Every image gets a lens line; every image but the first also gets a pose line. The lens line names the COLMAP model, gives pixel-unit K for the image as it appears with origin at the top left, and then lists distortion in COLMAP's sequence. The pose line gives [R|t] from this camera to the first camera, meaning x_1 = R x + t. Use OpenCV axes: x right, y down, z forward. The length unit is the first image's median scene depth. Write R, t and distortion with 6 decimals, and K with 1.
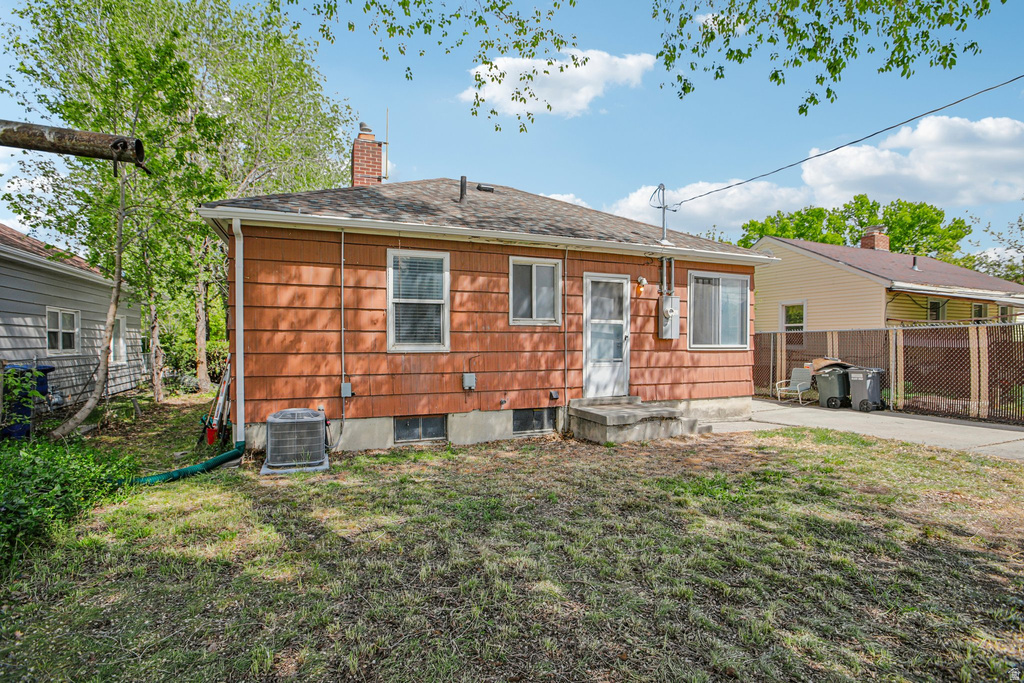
lens RADIAL K [[484.1, 0, 515.8], [0, 484.1, 349.3], [0, 0, 1]] dist [-0.057524, 0.022936]
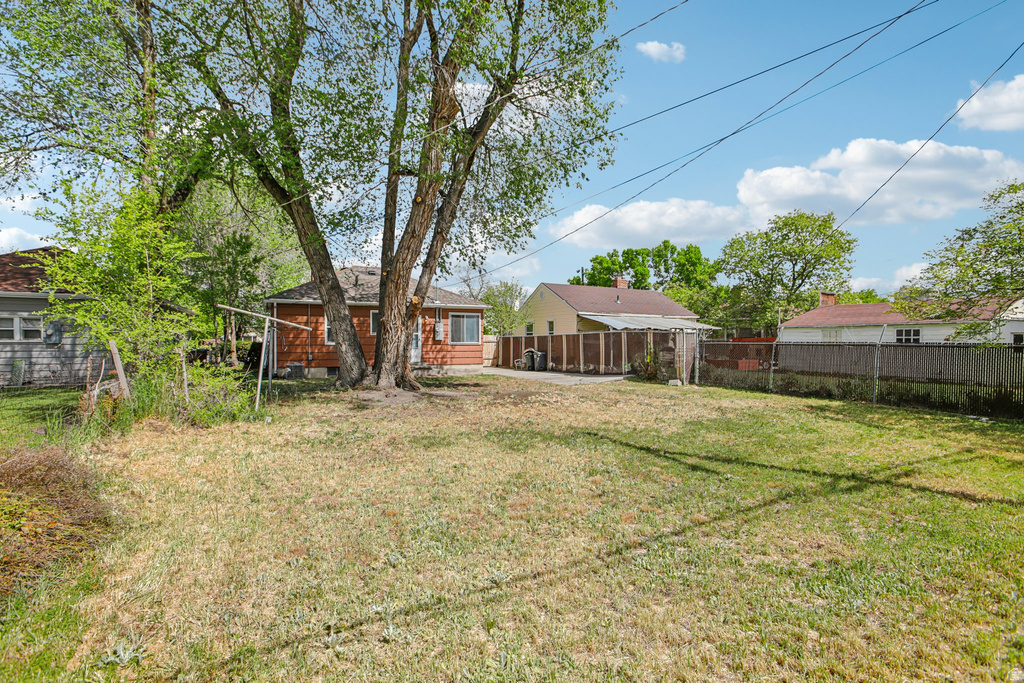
lens RADIAL K [[491.2, 0, 512.0], [0, 491.2, 341.5], [0, 0, 1]] dist [-0.062183, 0.025350]
pose [[0.996903, -0.000168, 0.078645, 0.562104], [0.001233, 0.999908, -0.013490, 0.023906], [-0.078636, 0.013545, 0.996811, -1.803497]]
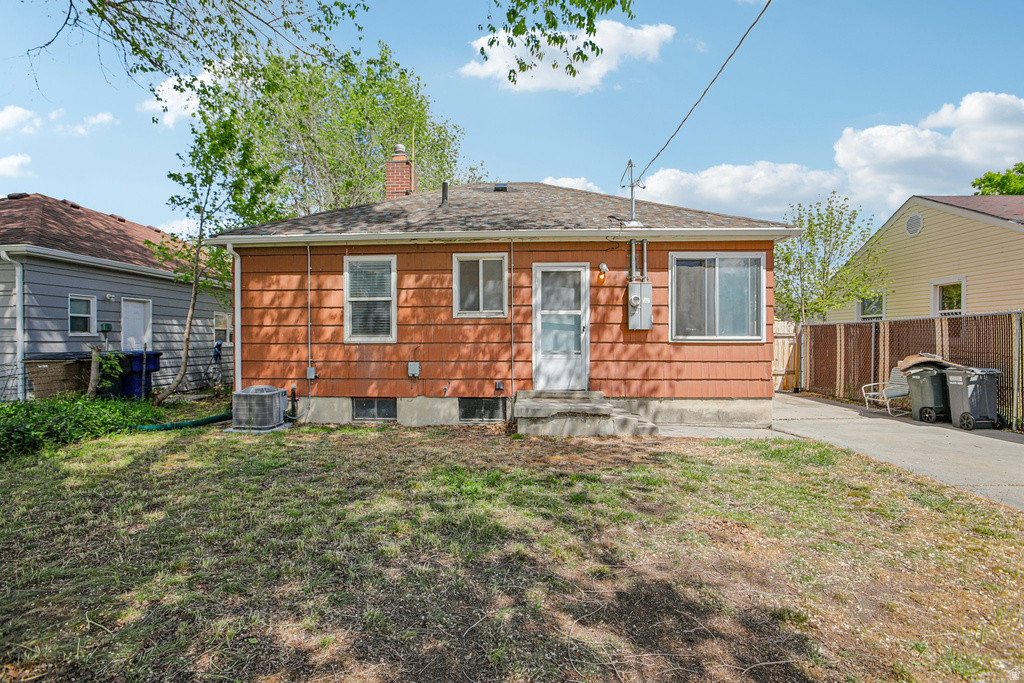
lens RADIAL K [[486.1, 0, 508.6], [0, 486.1, 339.0], [0, 0, 1]] dist [-0.057667, 0.025541]
pose [[0.905121, -0.002424, -0.425148, 0.544930], [-0.003251, 0.999915, -0.012623, 0.009604], [0.425142, 0.012808, 0.905036, 0.080716]]
